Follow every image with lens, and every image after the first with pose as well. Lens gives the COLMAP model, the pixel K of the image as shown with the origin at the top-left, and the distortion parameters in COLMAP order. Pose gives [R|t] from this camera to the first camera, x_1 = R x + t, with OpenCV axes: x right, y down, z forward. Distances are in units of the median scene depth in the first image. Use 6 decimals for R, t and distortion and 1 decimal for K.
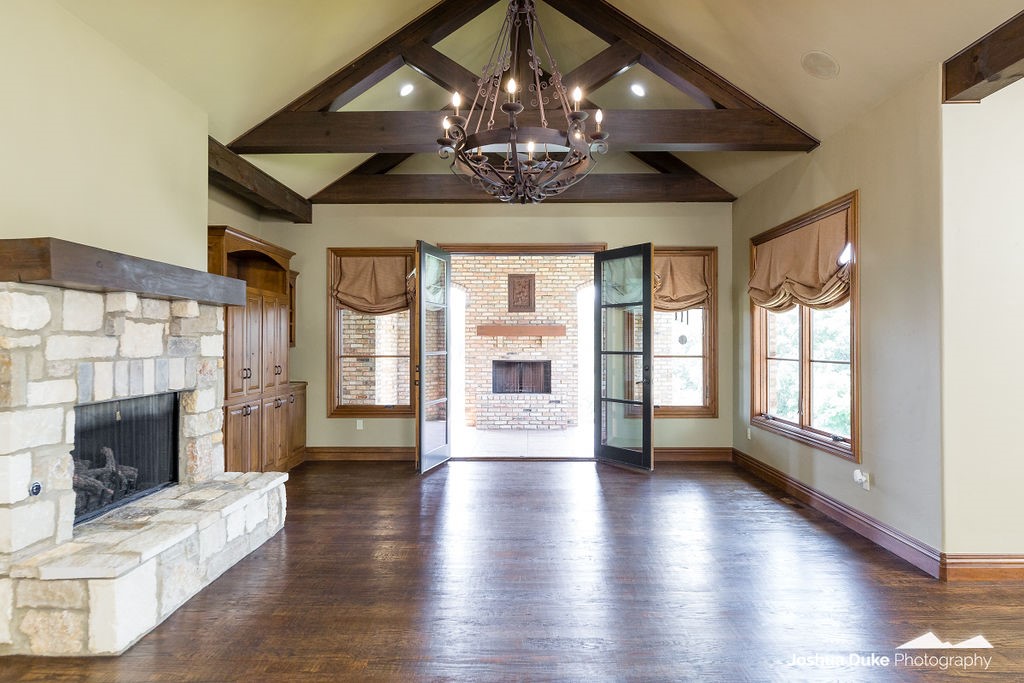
lens RADIAL K [[590.3, 0, 516.8], [0, 590.3, 338.8], [0, 0, 1]] dist [-0.002338, -0.001149]
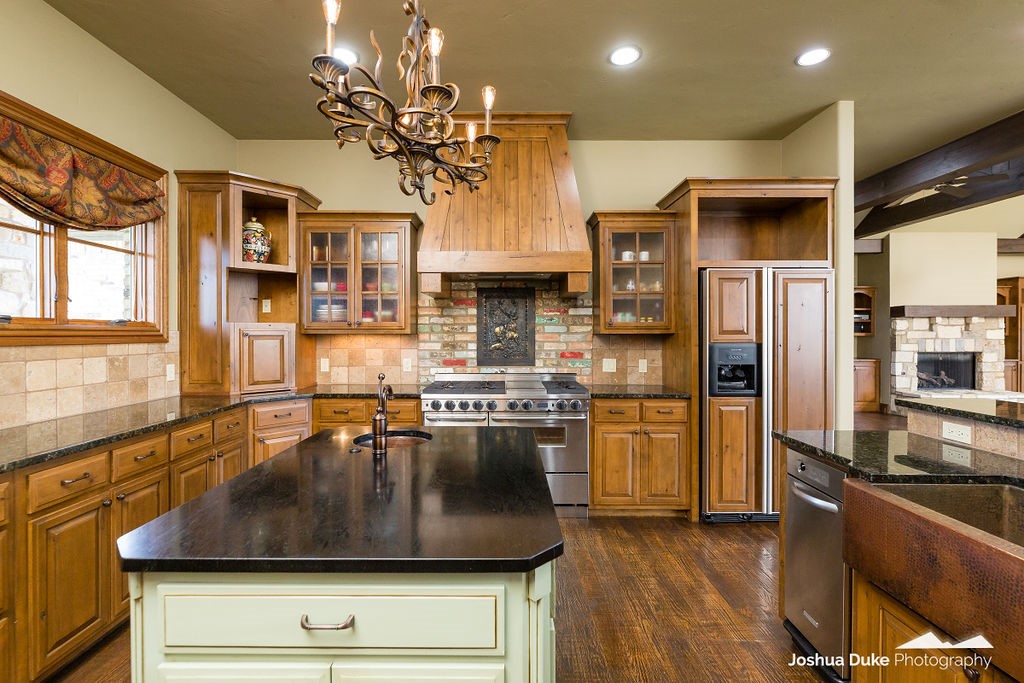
lens RADIAL K [[458.0, 0, 510.4], [0, 458.0, 336.5], [0, 0, 1]] dist [-0.003079, 0.001774]
pose [[0.010320, 0.007986, -0.999915, 0.807186], [0.007470, 0.999940, 0.008064, -0.005784], [0.999919, -0.007553, 0.010259, -0.593379]]
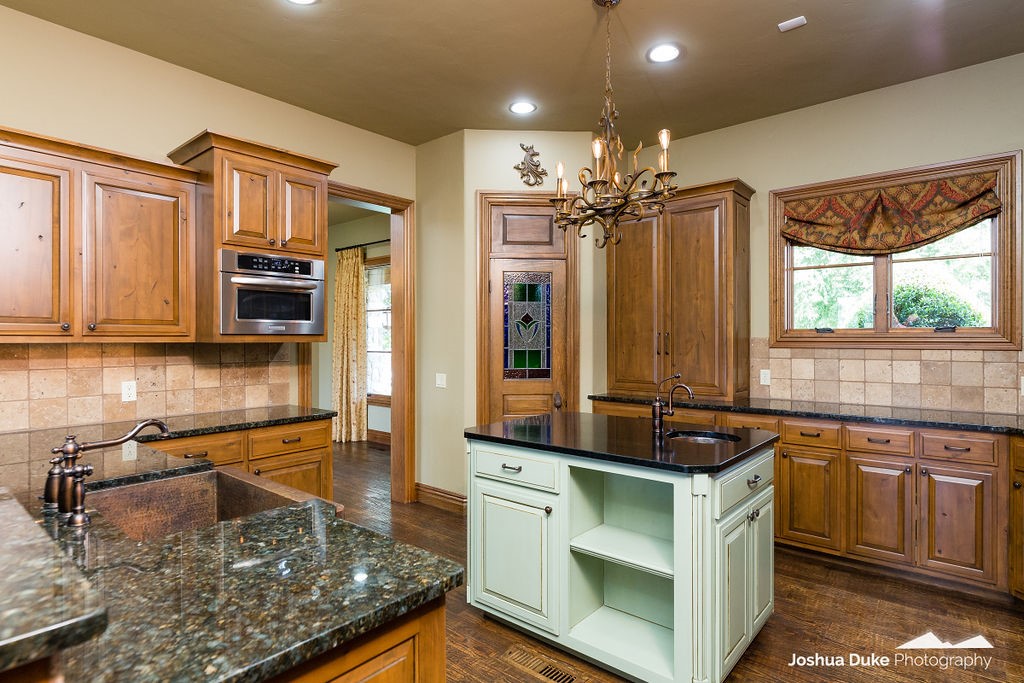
lens RADIAL K [[545.8, 0, 511.2], [0, 545.8, 339.8], [0, 0, 1]] dist [-0.001859, 0.000228]
pose [[-0.762205, 0.001613, 0.647334, 0.326123], [-0.004024, 0.999966, -0.007230, -0.002167], [-0.647323, -0.008116, -0.762172, -0.260630]]
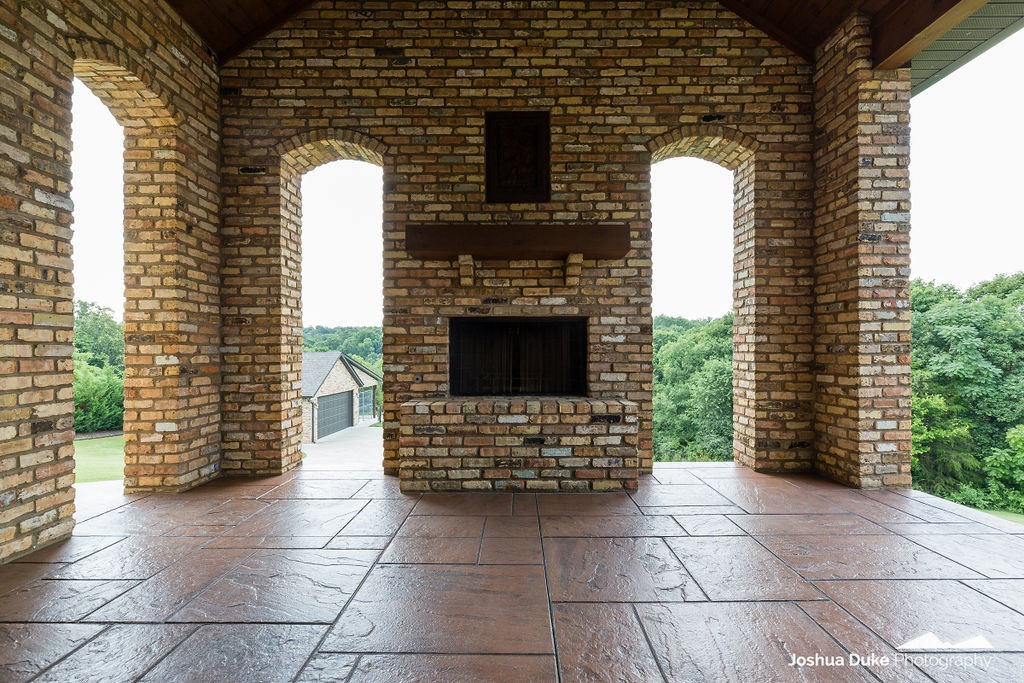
lens RADIAL K [[458.0, 0, 517.5], [0, 458.0, 349.1], [0, 0, 1]] dist [-0.003079, 0.001774]
pose [[0.999902, -0.003445, 0.013586, 0.003305], [0.003396, 0.999988, 0.003615, 0.060652], [-0.013599, -0.003569, 0.999901, 0.705376]]
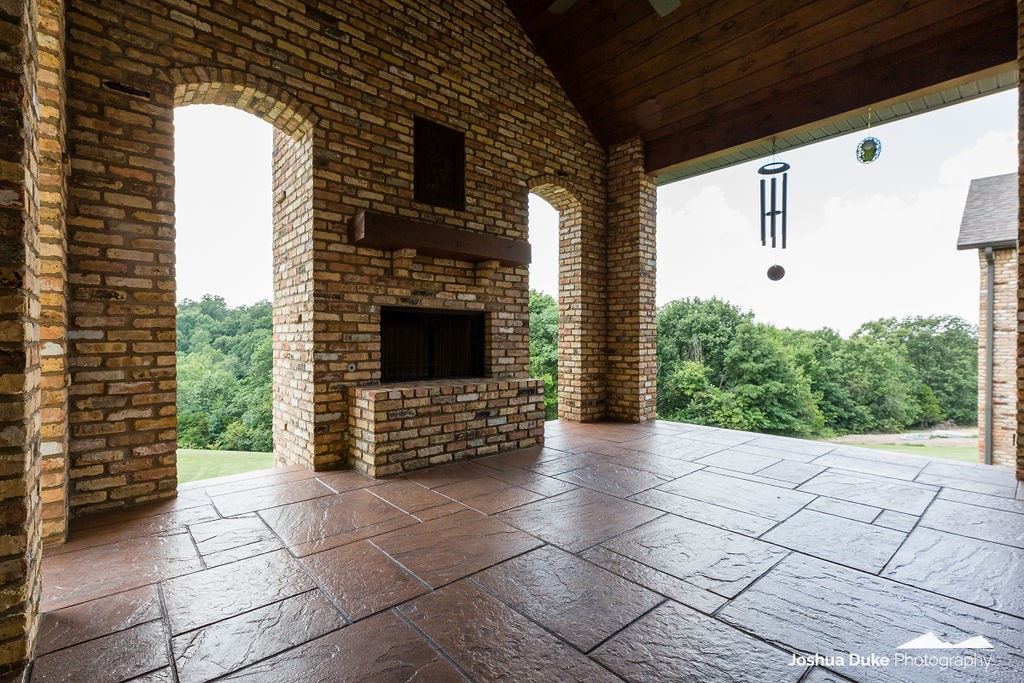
lens RADIAL K [[458.0, 0, 523.3], [0, 458.0, 343.9], [0, 0, 1]] dist [-0.003079, 0.001774]
pose [[0.736772, -0.003204, 0.676134, -0.198413], [-0.005174, 0.999933, 0.010376, 0.062646], [-0.676121, -0.011143, 0.736706, 0.718496]]
